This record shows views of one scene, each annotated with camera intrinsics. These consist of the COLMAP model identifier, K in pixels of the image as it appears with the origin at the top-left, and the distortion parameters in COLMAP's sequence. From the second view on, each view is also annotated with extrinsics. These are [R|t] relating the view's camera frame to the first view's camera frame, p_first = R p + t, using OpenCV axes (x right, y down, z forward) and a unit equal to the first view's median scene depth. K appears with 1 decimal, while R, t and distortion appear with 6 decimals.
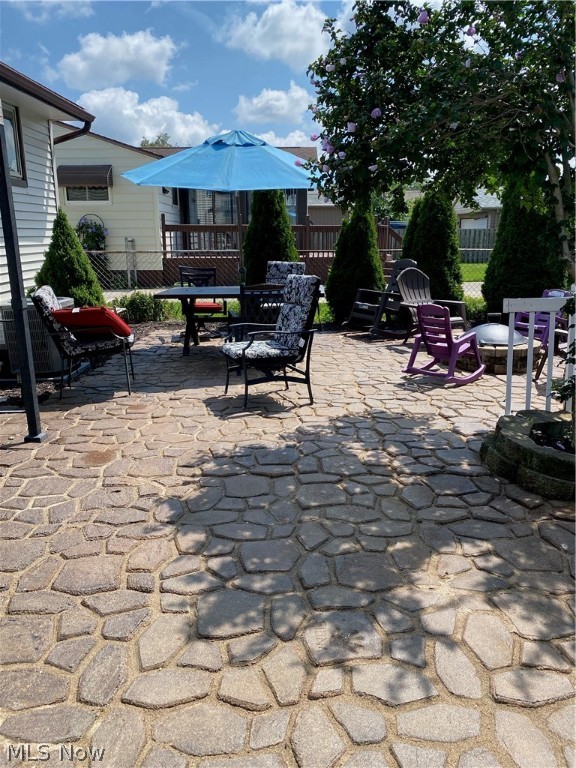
lens RADIAL K [[592.3, 0, 290.5], [0, 592.3, 381.7], [0, 0, 1]] dist [0.035696, -0.041229]
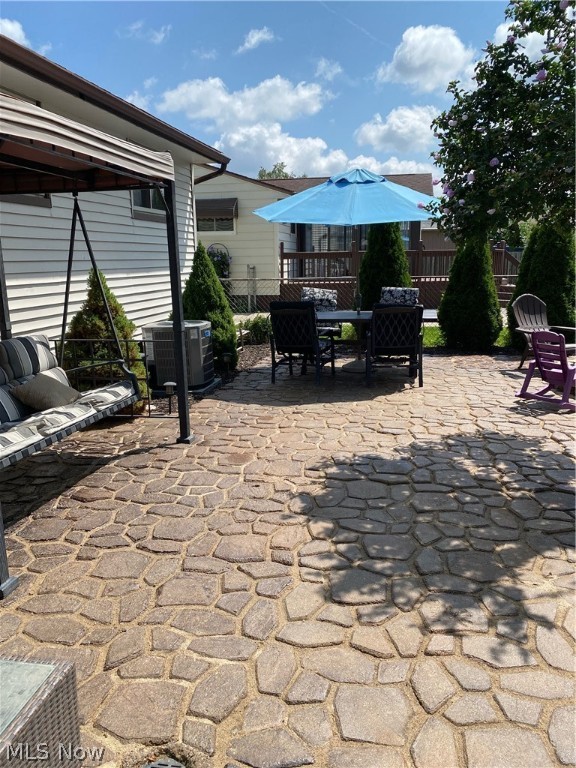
lens RADIAL K [[592.3, 0, 286.1], [0, 592.3, 380.0], [0, 0, 1]] dist [0.035696, -0.041229]
pose [[0.982736, 0.029875, -0.182585, -0.021392], [-0.036974, 0.998682, -0.035600, 0.011308], [0.181281, 0.041736, 0.982545, -0.138562]]
